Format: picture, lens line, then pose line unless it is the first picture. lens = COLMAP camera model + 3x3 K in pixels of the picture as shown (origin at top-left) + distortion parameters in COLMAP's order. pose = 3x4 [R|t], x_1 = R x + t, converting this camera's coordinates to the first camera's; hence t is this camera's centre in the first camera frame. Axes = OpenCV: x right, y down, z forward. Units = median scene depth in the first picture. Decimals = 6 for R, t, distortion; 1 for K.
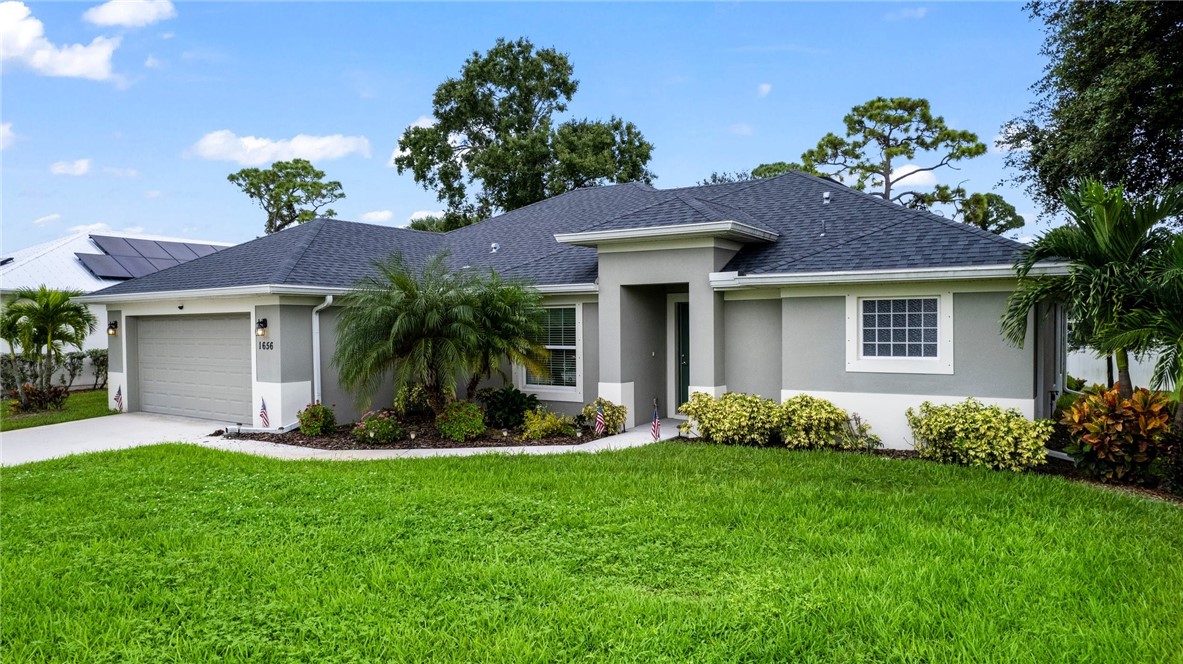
lens RADIAL K [[770.8, 0, 587.1], [0, 770.8, 328.4], [0, 0, 1]] dist [-0.075572, 0.056661]
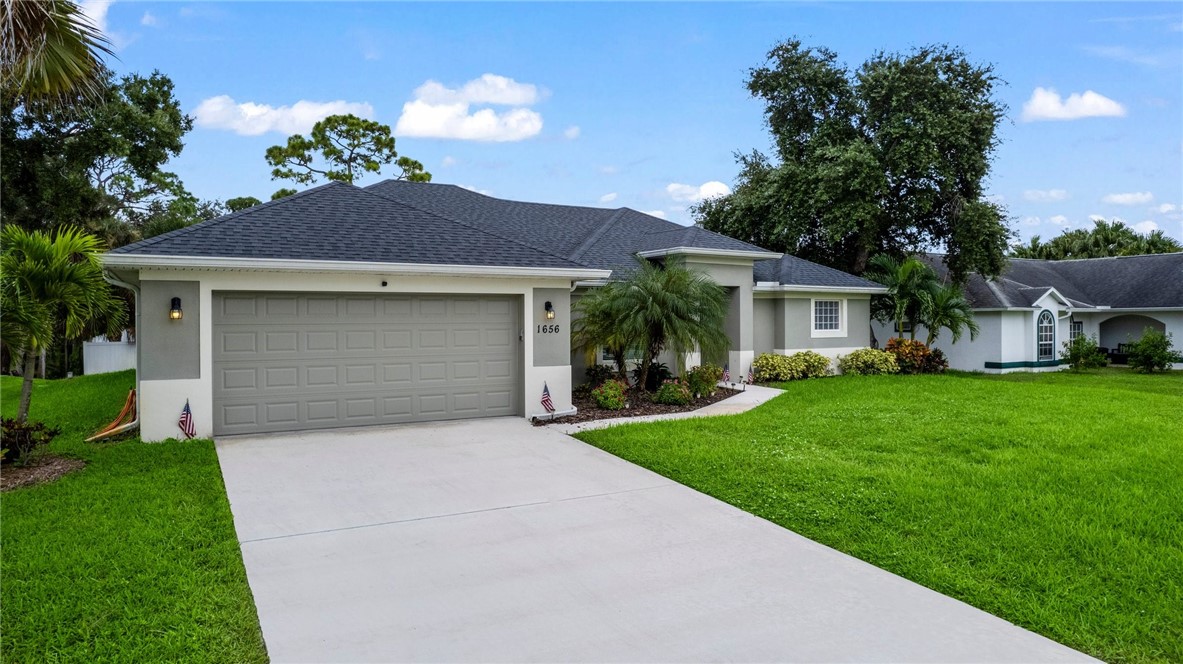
lens RADIAL K [[770.8, 0, 587.1], [0, 770.8, 328.4], [0, 0, 1]] dist [-0.075572, 0.056661]
pose [[0.444555, -0.006420, 0.895728, -1.295055], [0.002517, 0.999979, 0.005918, 0.015886], [-0.895748, -0.000376, 0.444562, 0.513258]]
